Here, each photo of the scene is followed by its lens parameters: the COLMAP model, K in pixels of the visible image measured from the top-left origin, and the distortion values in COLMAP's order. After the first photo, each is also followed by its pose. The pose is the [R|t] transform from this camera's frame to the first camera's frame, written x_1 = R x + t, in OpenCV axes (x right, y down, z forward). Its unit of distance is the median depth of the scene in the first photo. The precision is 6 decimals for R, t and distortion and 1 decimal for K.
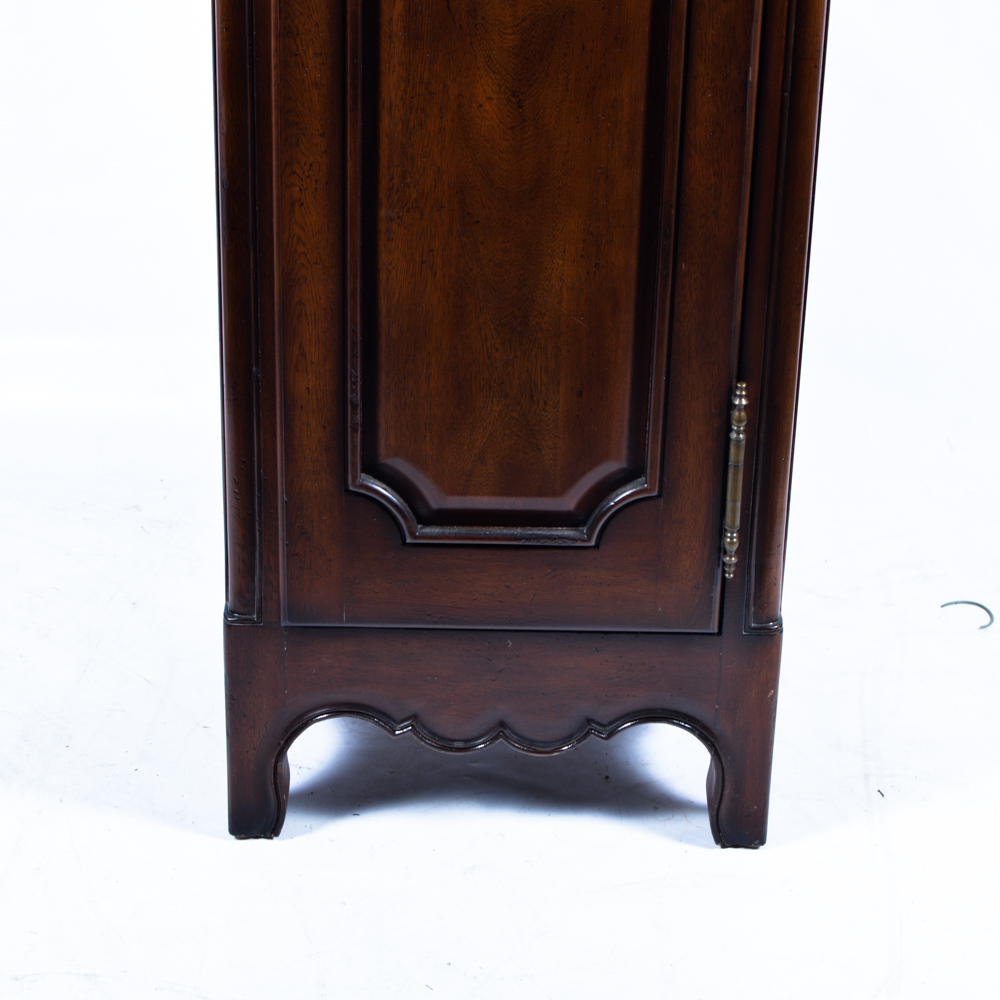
lens RADIAL K [[2826.8, 0, 500.0], [0, 2826.8, 500.0], [0, 0, 1]] dist [-0.048293, -0.063413]
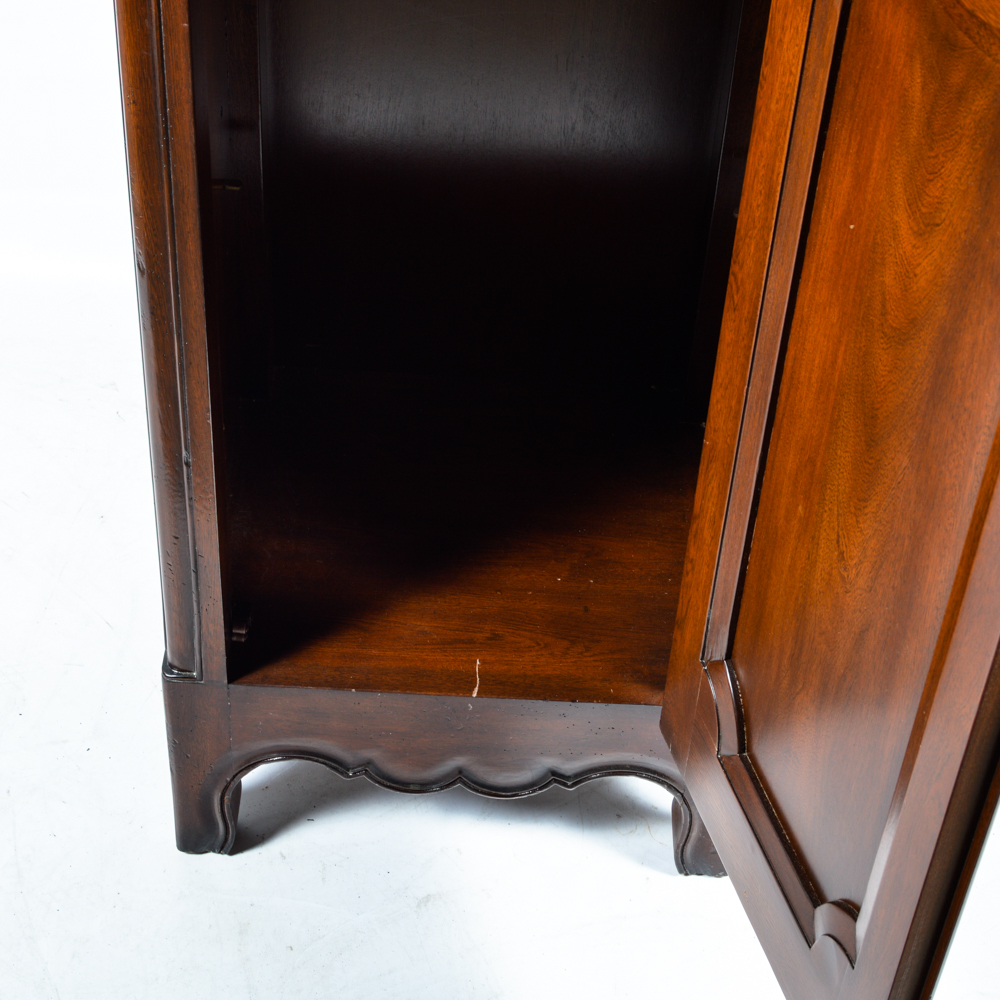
lens RADIAL K [[2080.1, 0, 500.0], [0, 2080.1, 500.0], [0, 0, 1]] dist [-0.038860, -0.158169]
pose [[0.999451, 0.032655, 0.005579, 0.007381], [-0.033037, 0.969985, 0.240910, -0.186902], [0.002455, -0.240963, 0.970531, 0.366692]]
